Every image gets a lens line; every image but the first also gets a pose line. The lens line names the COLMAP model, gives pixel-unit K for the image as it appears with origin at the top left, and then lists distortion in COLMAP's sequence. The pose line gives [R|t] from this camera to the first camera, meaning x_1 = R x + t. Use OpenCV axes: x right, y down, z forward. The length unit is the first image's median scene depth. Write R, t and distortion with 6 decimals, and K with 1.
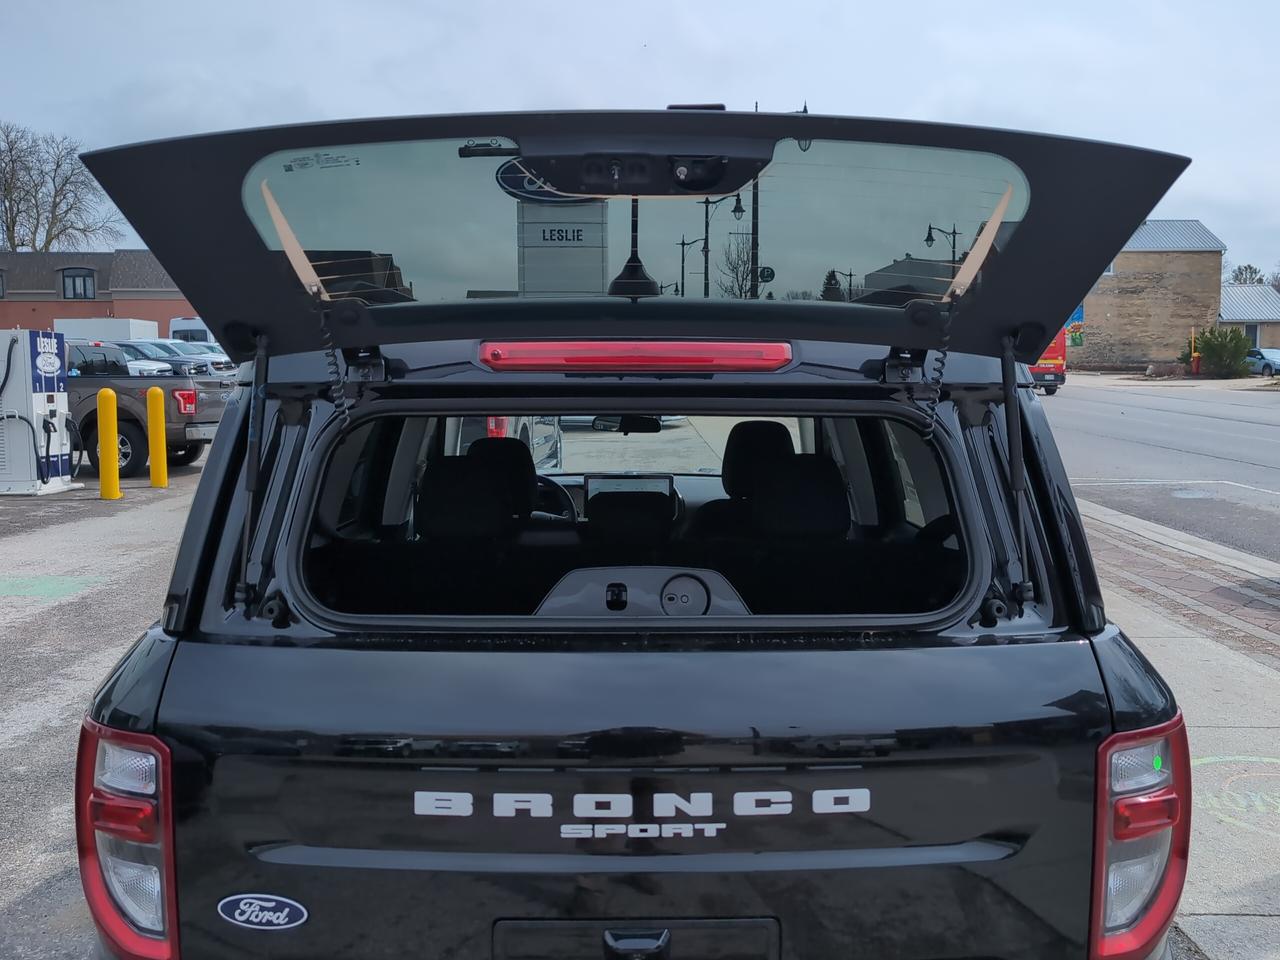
lens RADIAL K [[1100.3, 0, 642.4], [0, 1100.3, 484.1], [0, 0, 1]] dist [0.028734, -0.034260]
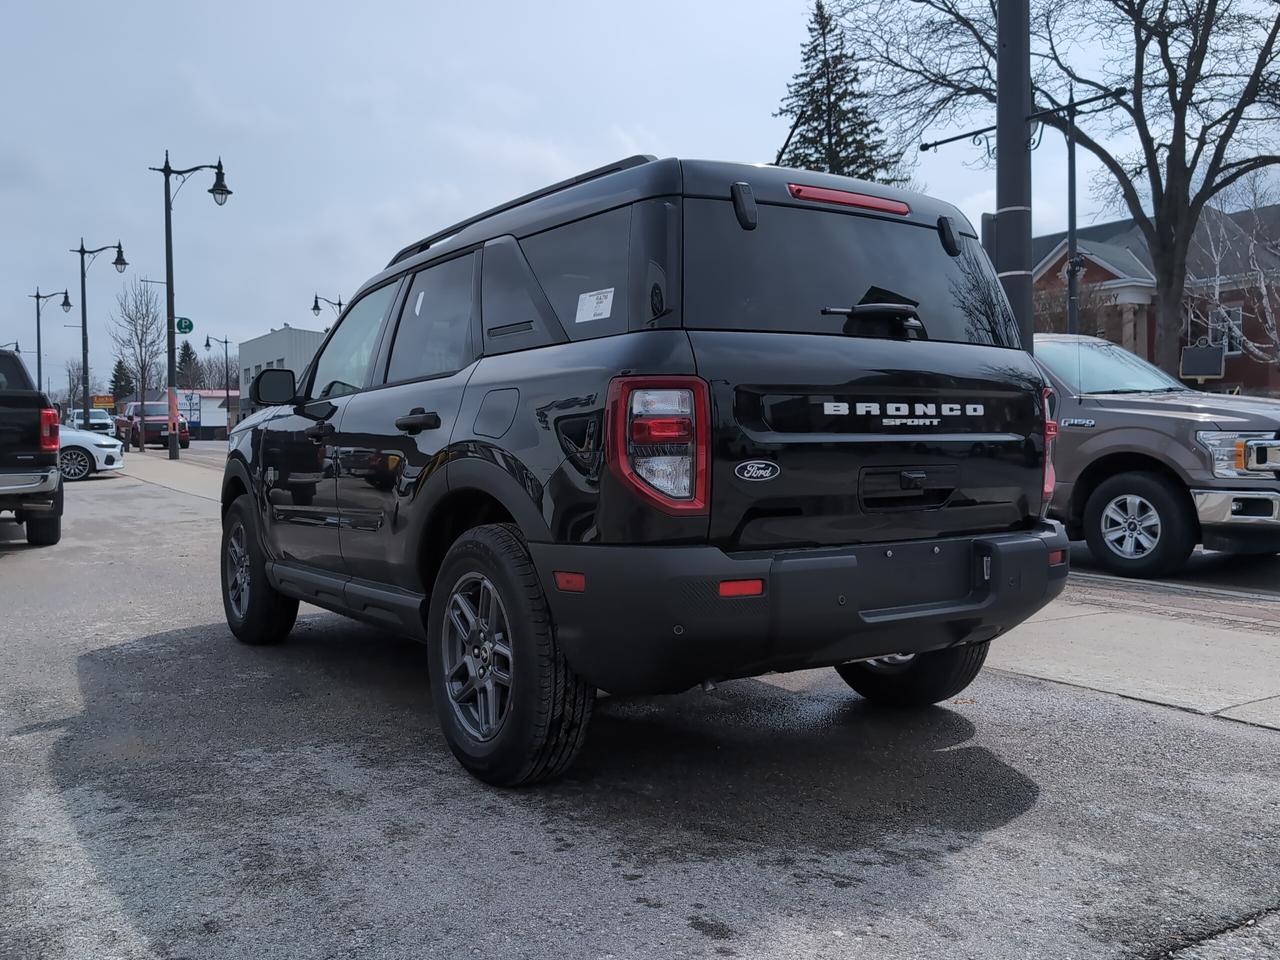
lens RADIAL K [[1100.3, 0, 650.6], [0, 1100.3, 474.4], [0, 0, 1]] dist [0.028734, -0.034260]
pose [[0.841314, -0.023828, 0.540022, -0.158194], [0.065811, 0.996111, -0.058576, 0.052324], [-0.536526, 0.084820, 0.839610, -0.046129]]
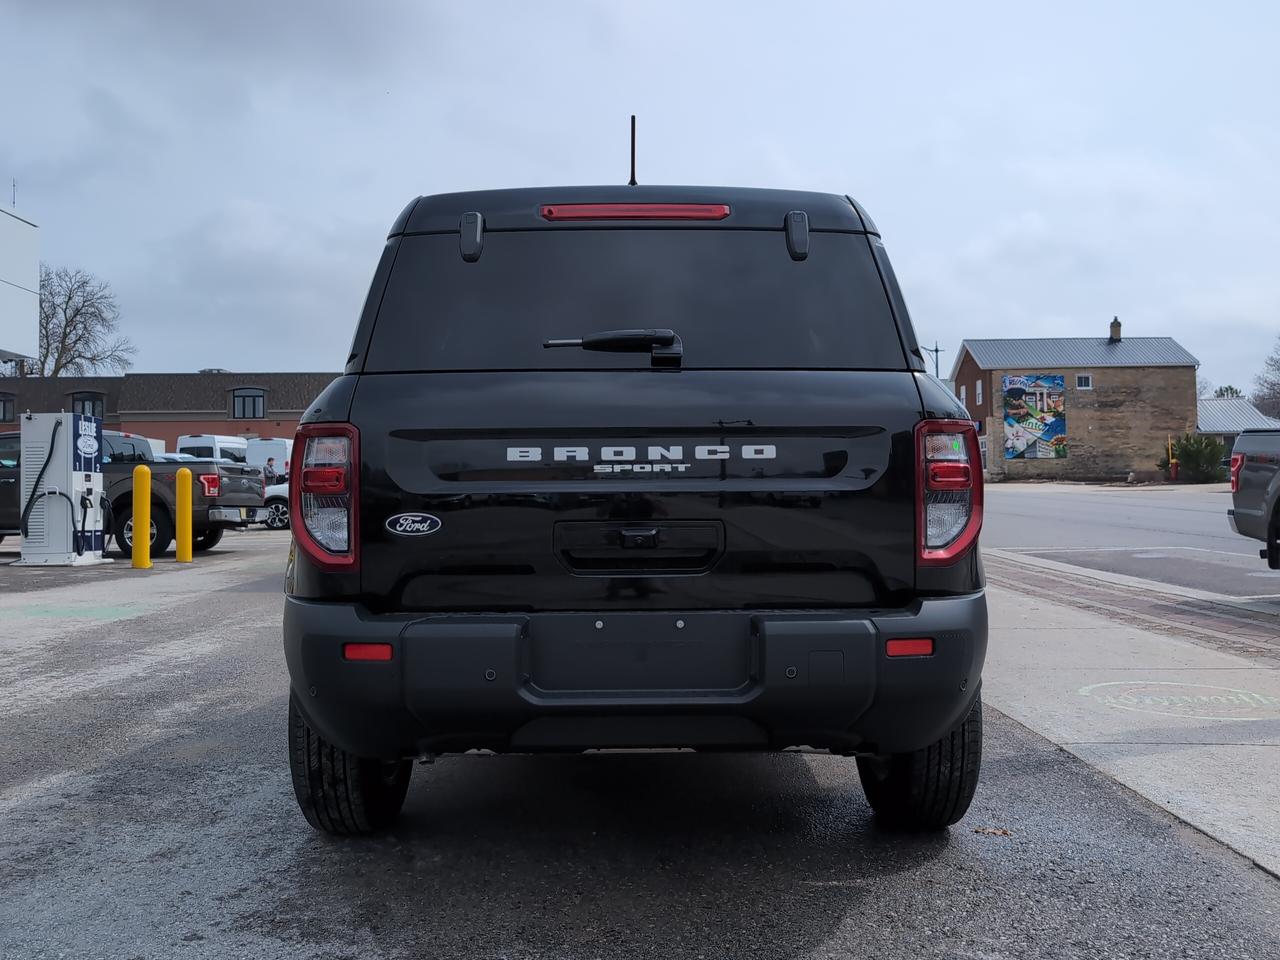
lens RADIAL K [[1100.3, 0, 643.4], [0, 1100.3, 481.7], [0, 0, 1]] dist [0.028734, -0.034260]
pose [[0.999939, -0.009530, 0.005617, -0.000712], [0.010112, 0.993322, -0.114927, 0.055513], [-0.004484, 0.114977, 0.993358, -0.070291]]
